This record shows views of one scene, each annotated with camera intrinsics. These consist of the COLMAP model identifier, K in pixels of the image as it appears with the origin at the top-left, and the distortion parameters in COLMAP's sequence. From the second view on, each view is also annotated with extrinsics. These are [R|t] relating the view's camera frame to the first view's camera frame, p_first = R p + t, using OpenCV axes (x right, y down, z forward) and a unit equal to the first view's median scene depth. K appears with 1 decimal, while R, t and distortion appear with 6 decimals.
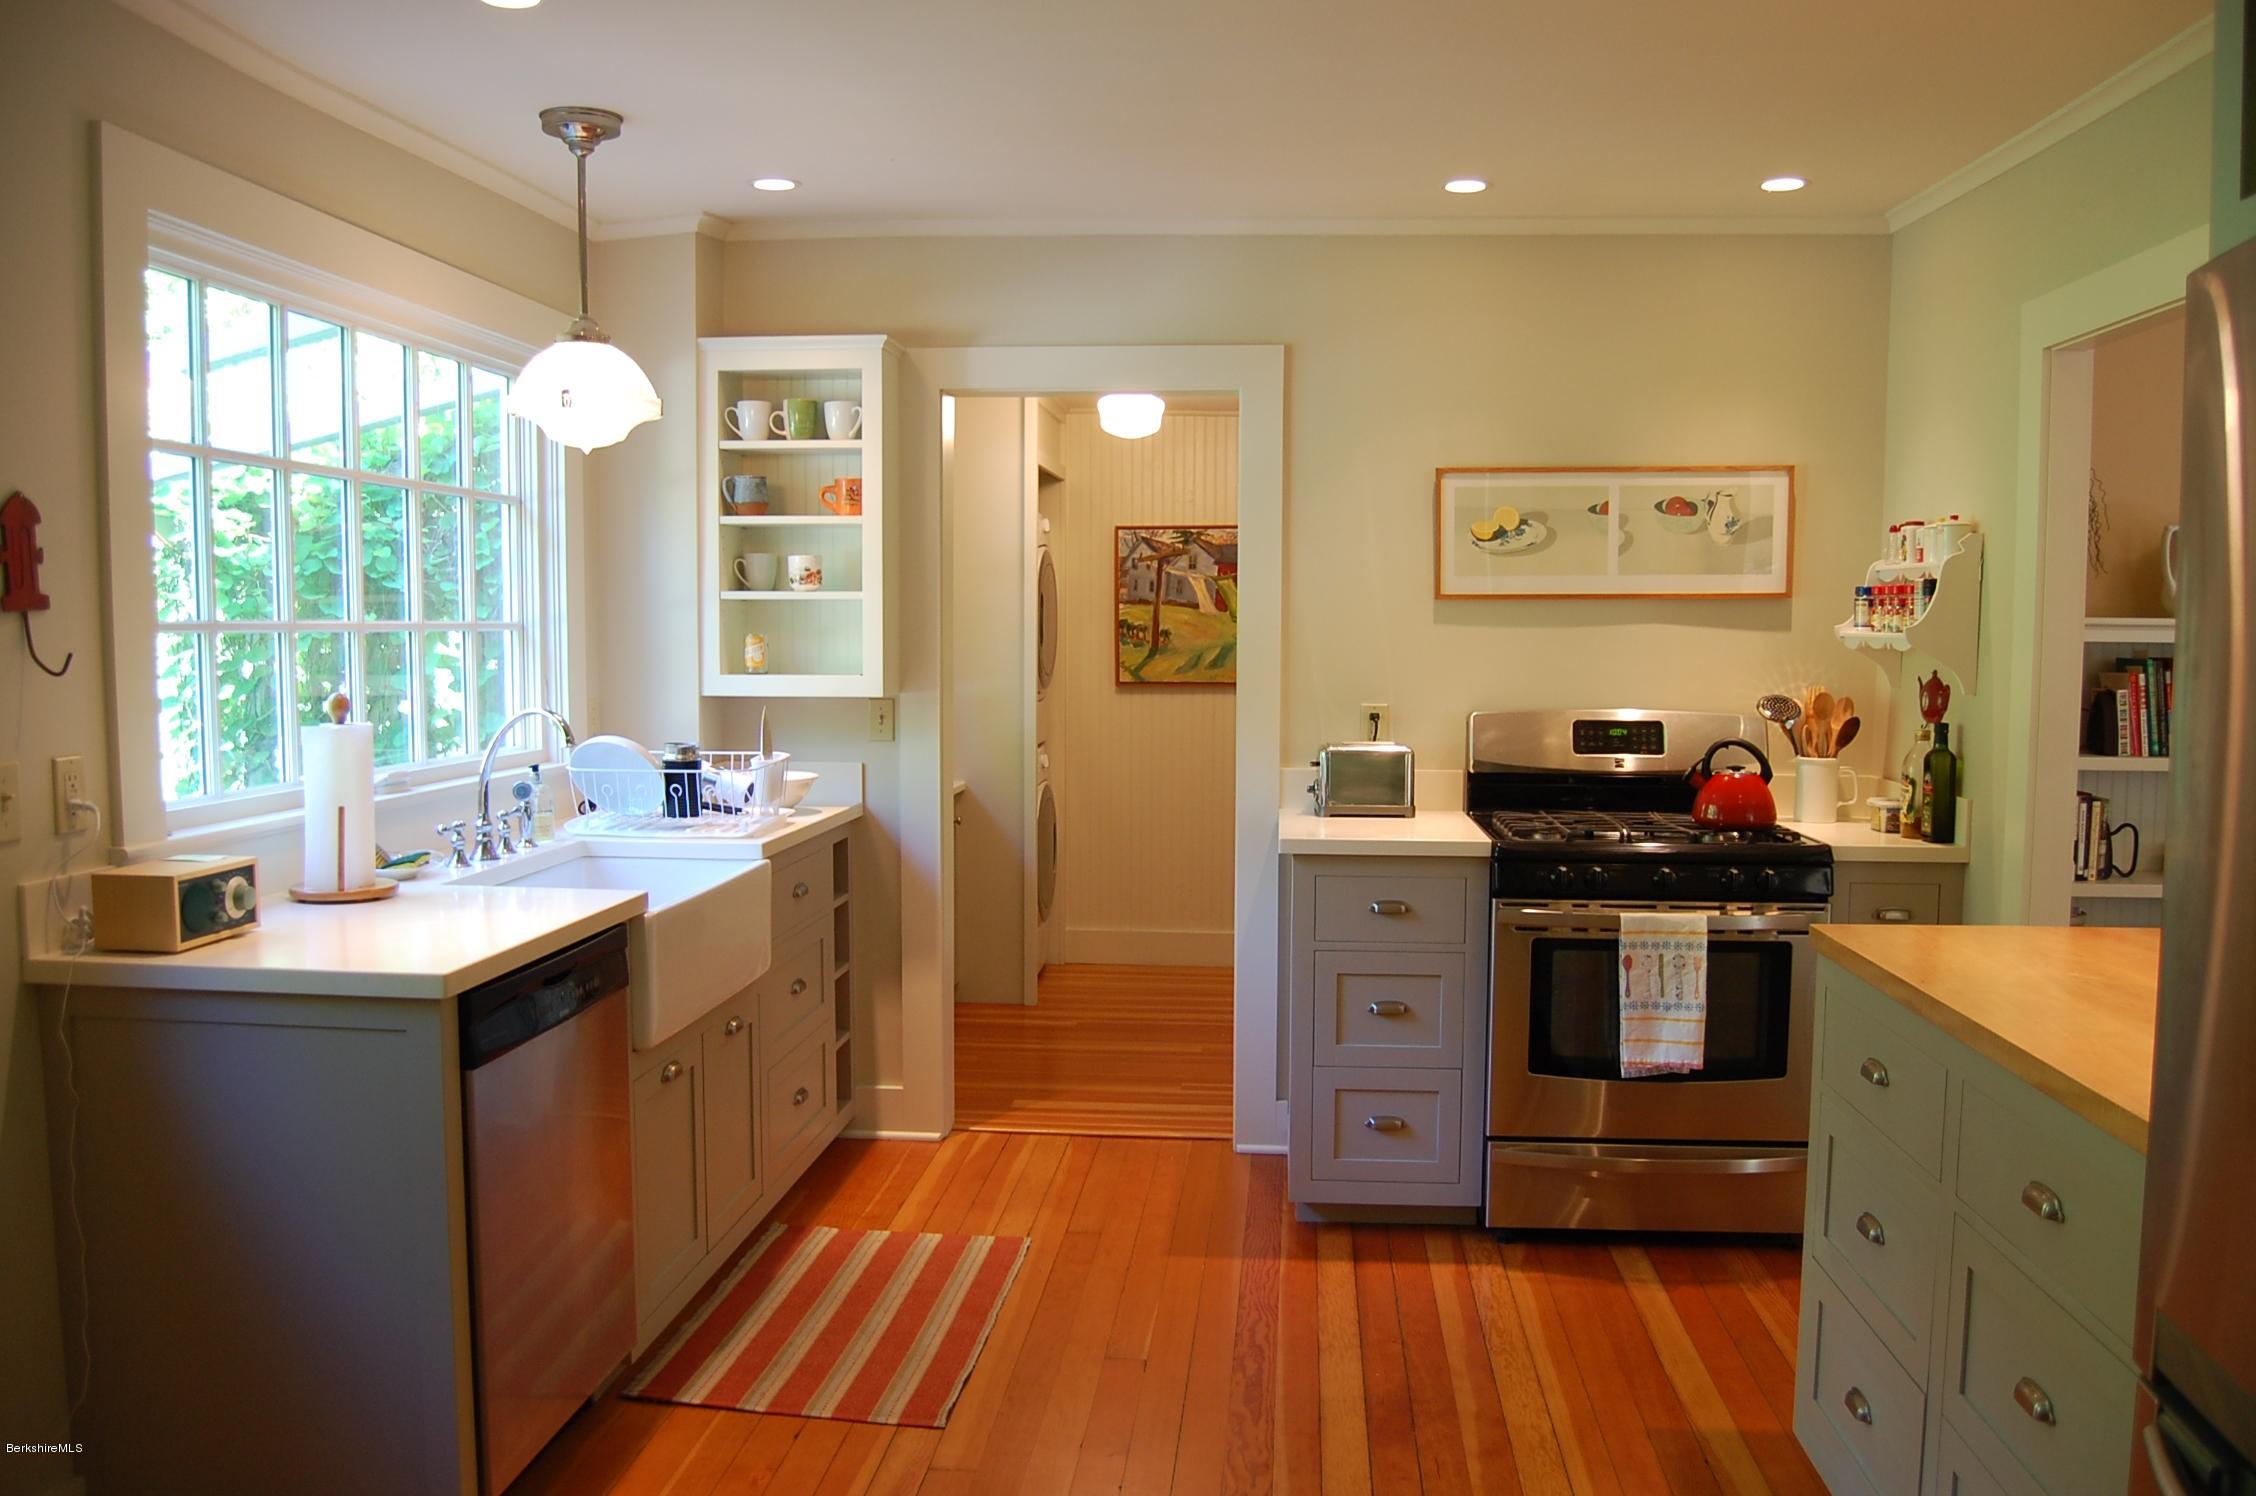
lens RADIAL K [[1777.7, 0, 1132.2], [0, 1777.7, 754.6], [0, 0, 1]] dist [-0.078856, 0.016087]
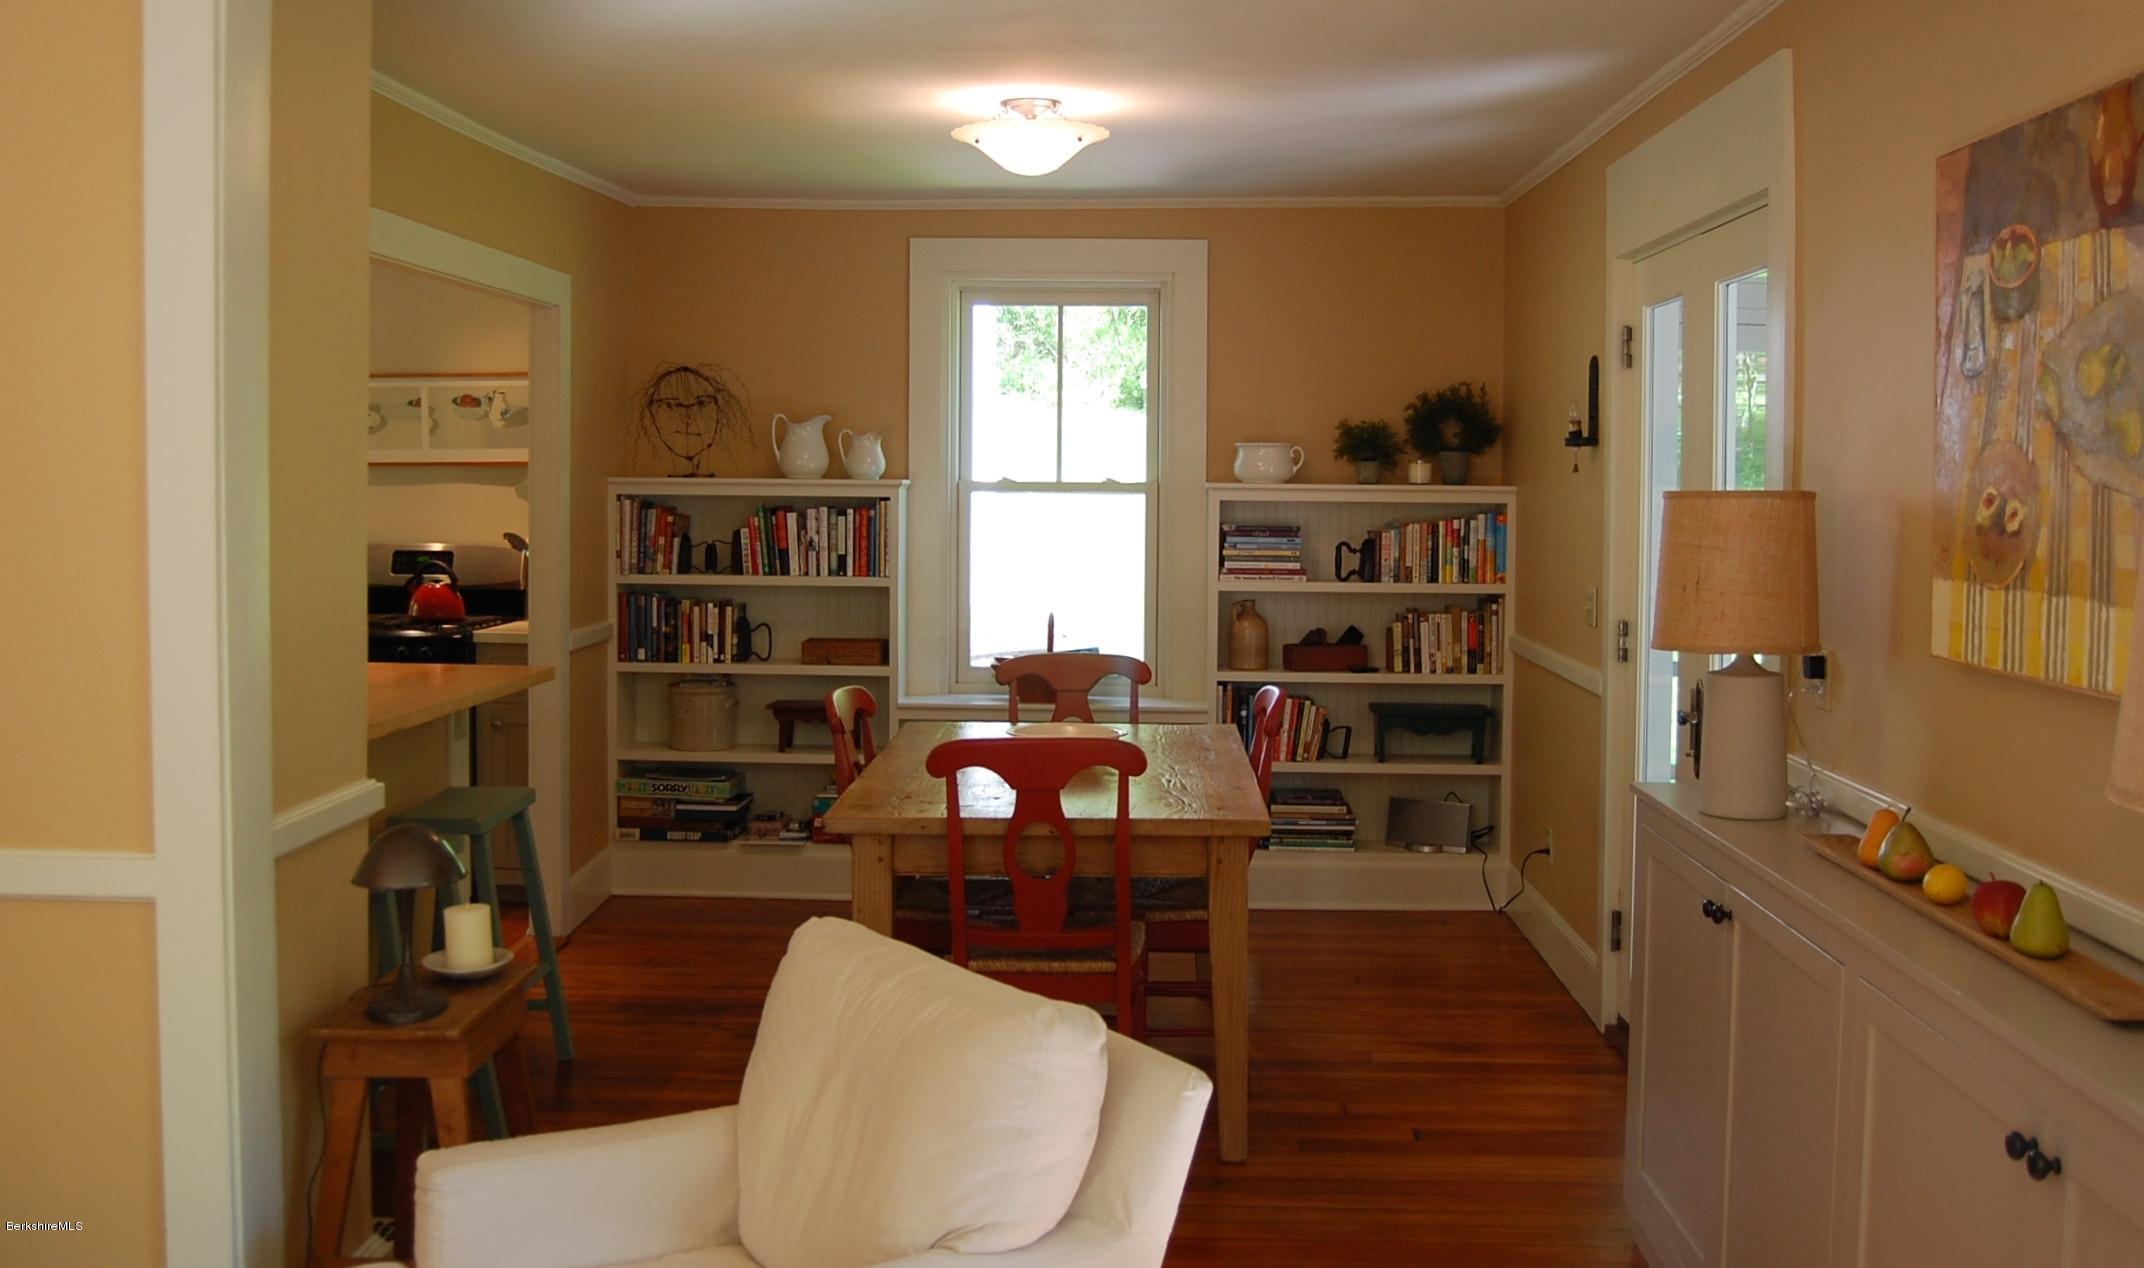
lens RADIAL K [[1977.4, 0, 1026.5], [0, 1977.4, 538.6], [0, 0, 1]] dist [-0.042750, 0.000000]
pose [[0.999780, 0.002625, 0.020819, 0.771879], [-0.001761, 0.999141, -0.041398, 0.038071], [-0.020910, 0.041352, 0.998926, -0.636389]]
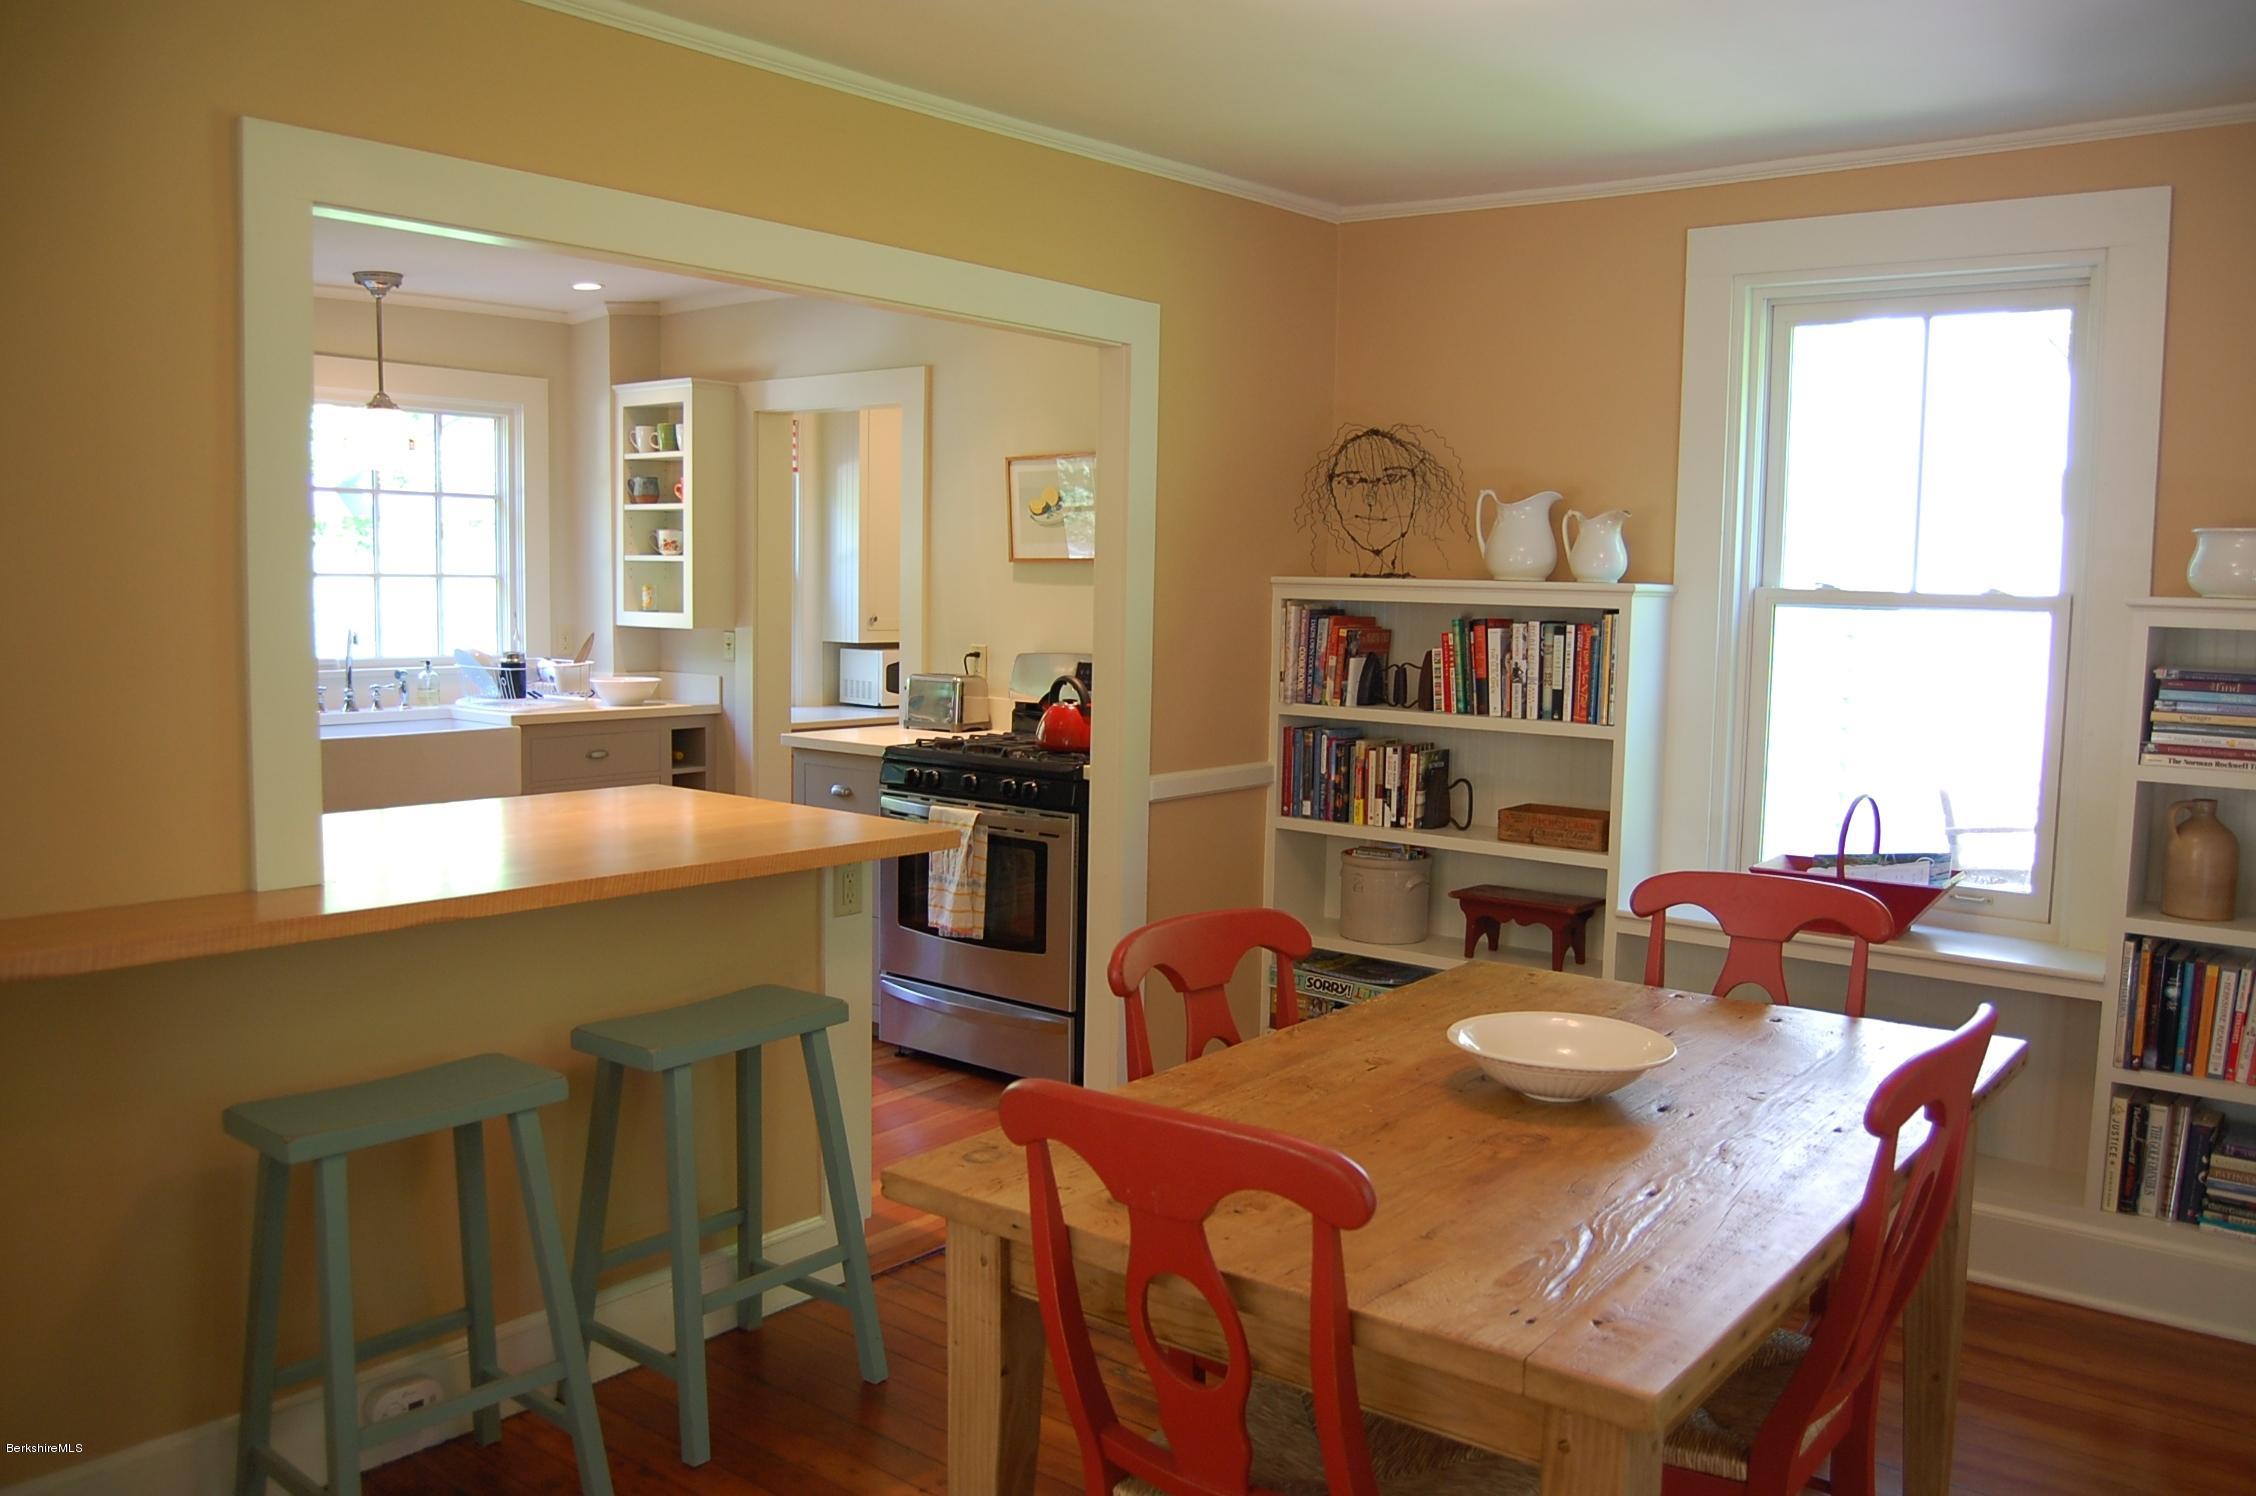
lens RADIAL K [[1777.7, 0, 1124.6], [0, 1777.7, 754.2], [0, 0, 1]] dist [-0.078856, 0.016087]
pose [[0.827788, 0.065639, -0.557189, 1.018624], [-0.056332, 0.997838, 0.033860, 0.000650], [0.558206, 0.003359, 0.829695, 0.006042]]
